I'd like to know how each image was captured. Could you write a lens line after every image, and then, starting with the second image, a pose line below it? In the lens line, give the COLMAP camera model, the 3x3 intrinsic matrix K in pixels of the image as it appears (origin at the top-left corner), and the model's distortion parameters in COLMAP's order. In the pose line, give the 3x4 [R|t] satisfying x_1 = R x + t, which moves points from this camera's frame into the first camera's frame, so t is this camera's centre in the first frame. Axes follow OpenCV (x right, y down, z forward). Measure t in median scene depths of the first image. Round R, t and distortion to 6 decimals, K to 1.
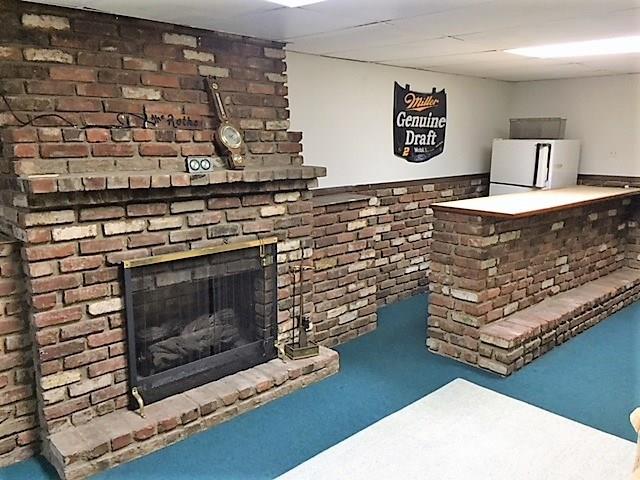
lens RADIAL K [[547.9, 0, 319.3], [0, 547.9, 236.9], [0, 0, 1]] dist [0.083982, -0.115512]
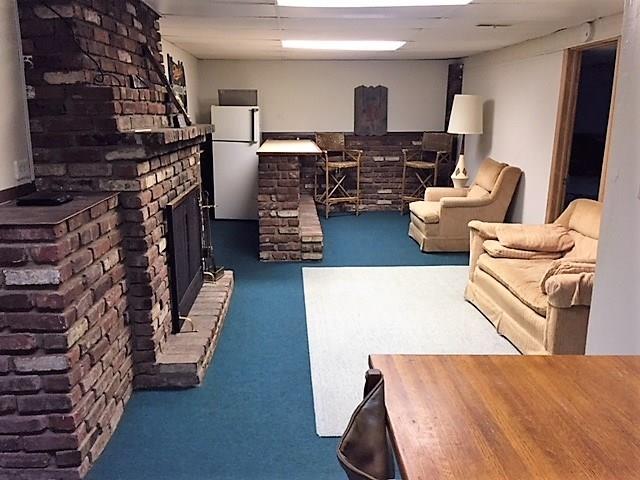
lens RADIAL K [[547.9, 0, 319.8], [0, 547.9, 236.8], [0, 0, 1]] dist [0.083982, -0.115512]
pose [[0.648674, -0.175335, 0.740594, -0.775834], [0.142447, 0.983875, 0.108165, 0.023523], [-0.747617, 0.035332, 0.663190, -0.003658]]
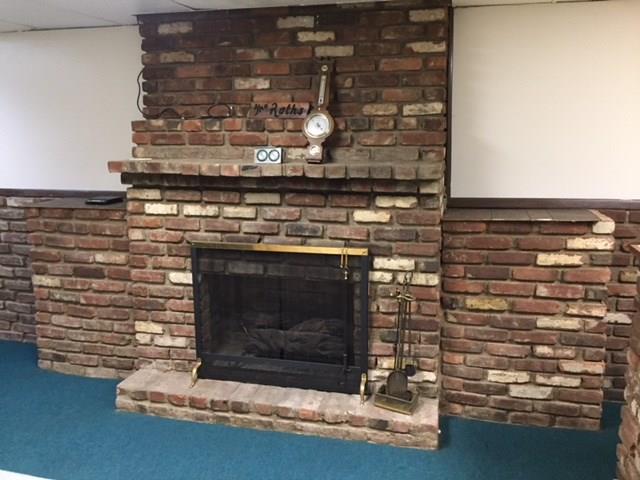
lens RADIAL K [[547.9, 0, 318.3], [0, 547.9, 238.0], [0, 0, 1]] dist [0.083982, -0.115512]
pose [[0.541303, 0.160305, -0.825405, 0.513894], [-0.144796, 0.984764, 0.096297, -0.077944], [0.828266, 0.067390, 0.556267, 0.456649]]
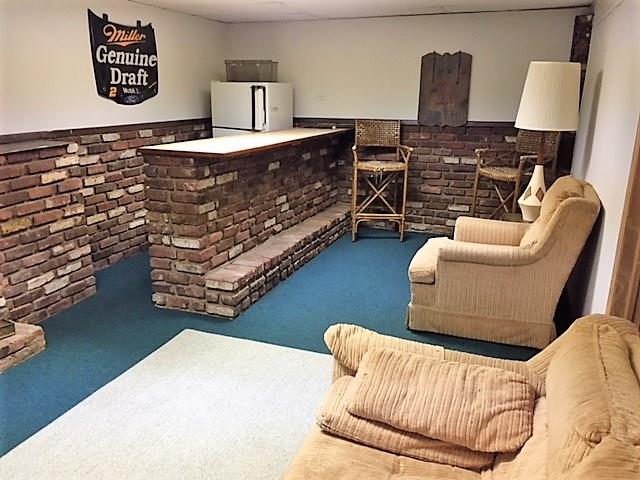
lens RADIAL K [[547.9, 0, 320.7], [0, 547.9, 237.2], [0, 0, 1]] dist [0.083982, -0.115512]
pose [[0.899033, -0.111213, 0.423522, 0.074086], [0.076440, 0.992218, 0.098283, 0.021199], [-0.431157, -0.055986, 0.900538, 0.047664]]
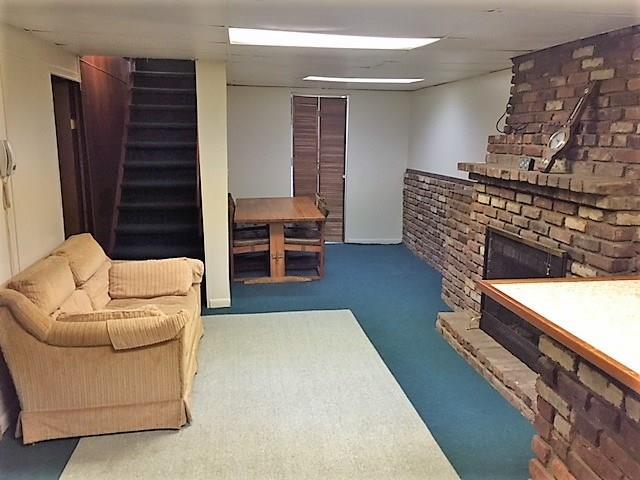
lens RADIAL K [[547.9, 0, 318.1], [0, 547.9, 237.2], [0, 0, 1]] dist [0.083982, -0.115512]
pose [[-0.576497, 0.139896, -0.805034, 0.829613], [-0.162419, 0.945955, 0.280695, -0.199831], [0.800794, 0.292573, -0.522618, 1.073550]]
